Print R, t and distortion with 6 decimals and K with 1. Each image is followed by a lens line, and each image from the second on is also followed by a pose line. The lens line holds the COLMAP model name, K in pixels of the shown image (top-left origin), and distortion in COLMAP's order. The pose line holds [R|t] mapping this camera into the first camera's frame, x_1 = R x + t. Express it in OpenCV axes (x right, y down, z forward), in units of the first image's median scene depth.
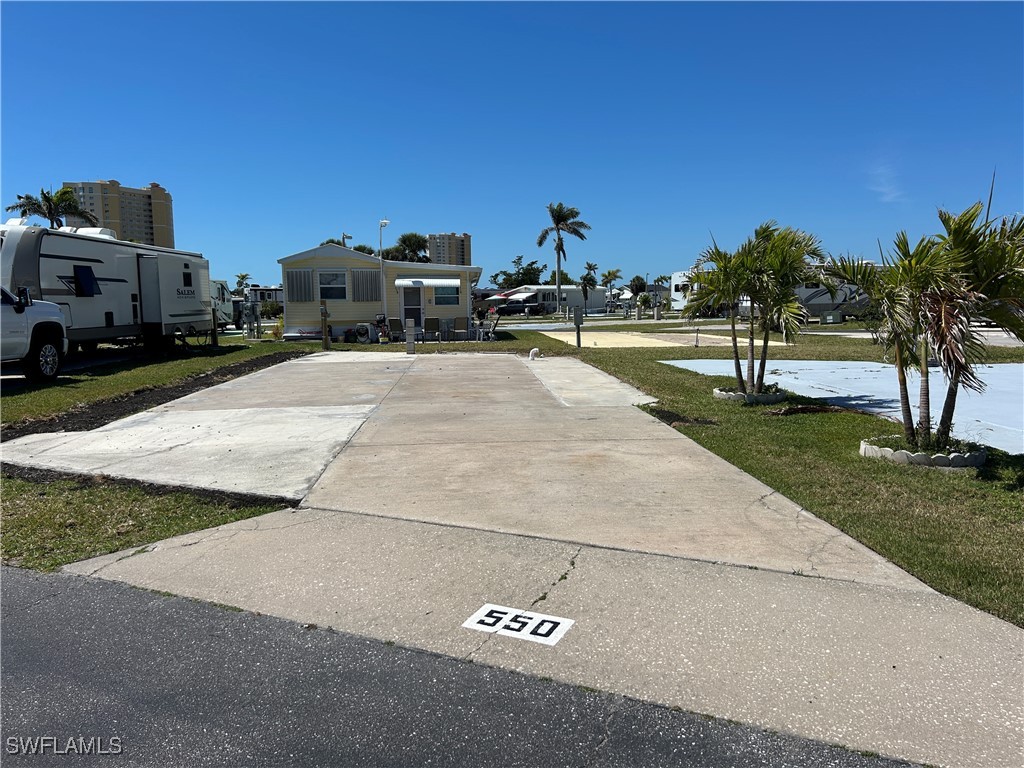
lens RADIAL K [[773.5, 0, 512.0], [0, 773.5, 384.0], [0, 0, 1]] dist [0.142961, -0.353070]
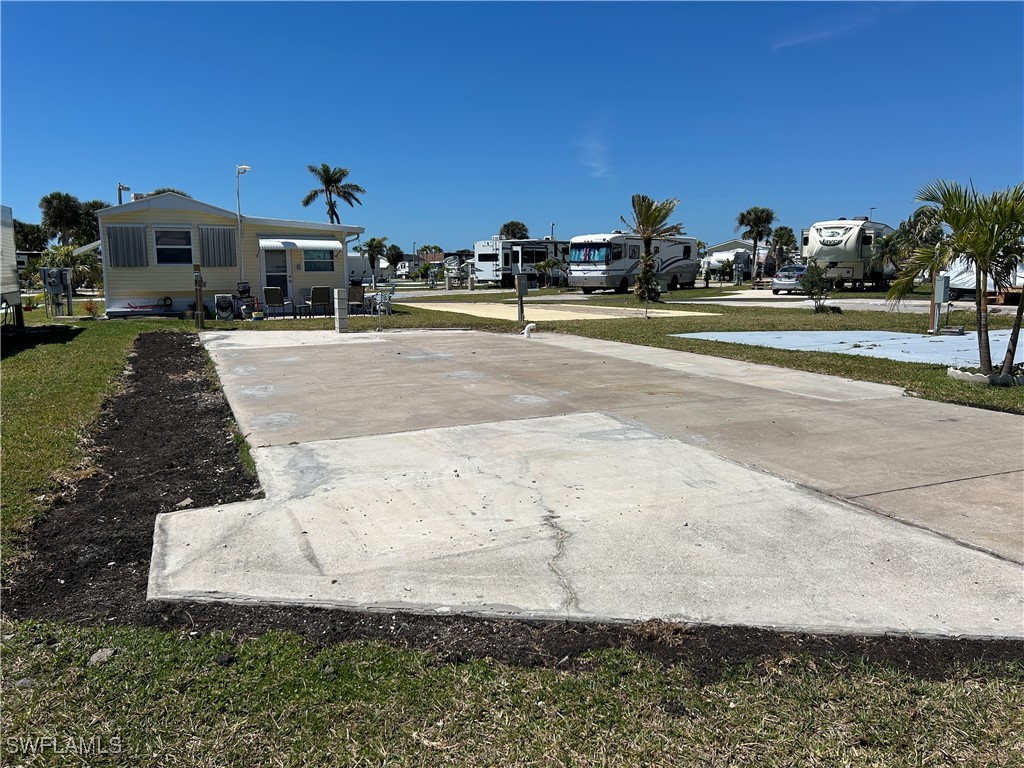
lens RADIAL K [[773.5, 0, 512.0], [0, 773.5, 384.0], [0, 0, 1]] dist [0.142961, -0.353070]
pose [[0.940473, -0.044341, 0.336962, -0.704163], [0.031610, 0.998567, 0.043177, -0.042807], [-0.338394, -0.029955, 0.940528, 0.533221]]
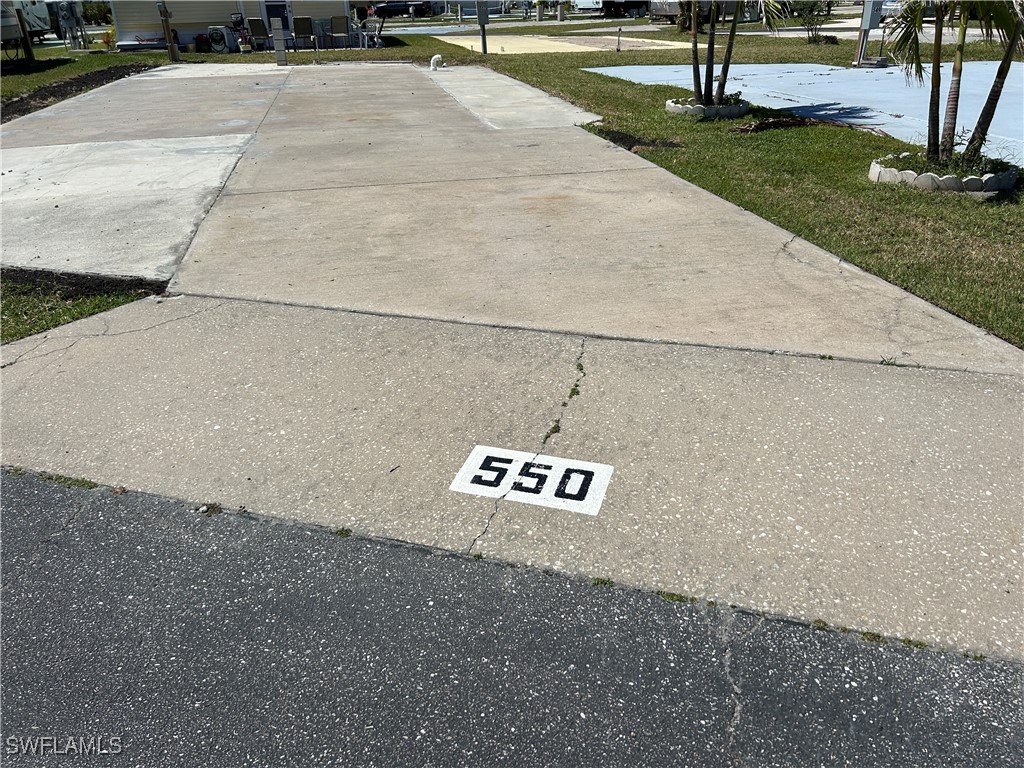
lens RADIAL K [[774.0, 0, 530.7], [0, 774.0, 394.8], [0, 0, 1]] dist [0.068389, -0.079765]
pose [[0.987191, -0.078819, 0.138714, -0.041132], [0.024913, 0.934936, 0.353942, 0.000593], [-0.157587, -0.345952, 0.924924, 0.205500]]
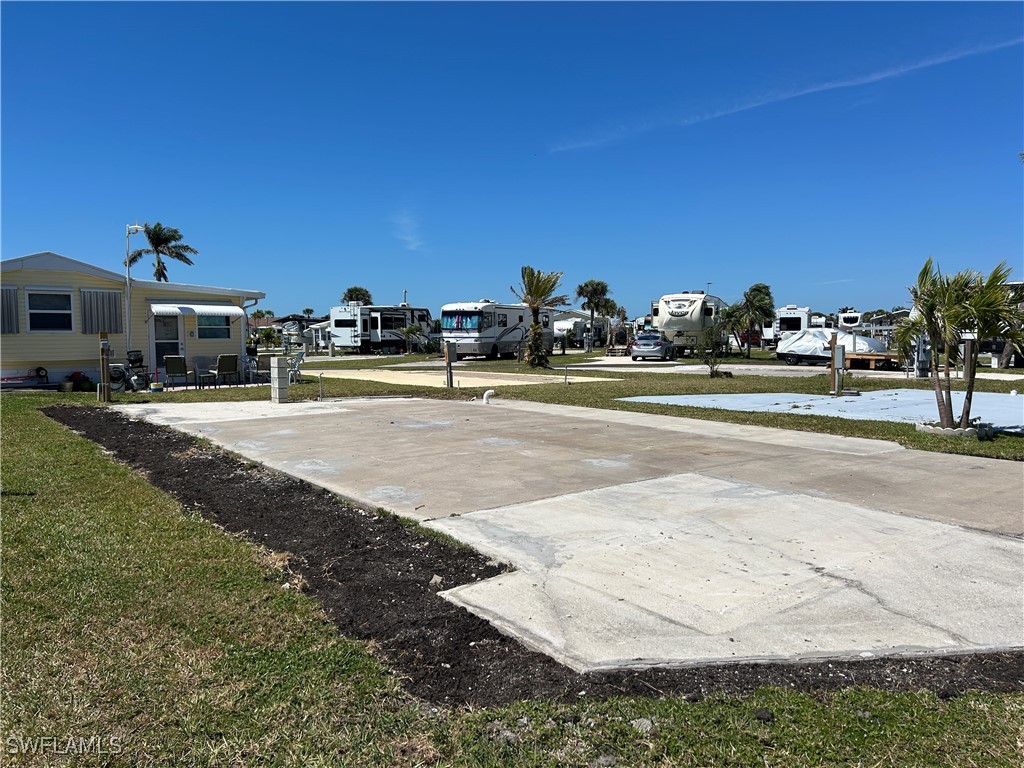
lens RADIAL K [[774.0, 0, 530.7], [0, 774.0, 394.8], [0, 0, 1]] dist [0.068389, -0.079765]
pose [[0.828080, -0.034641, 0.559538, -1.044663], [0.052919, 0.998462, -0.016502, -0.060931], [-0.558106, 0.043275, 0.828640, 0.671227]]
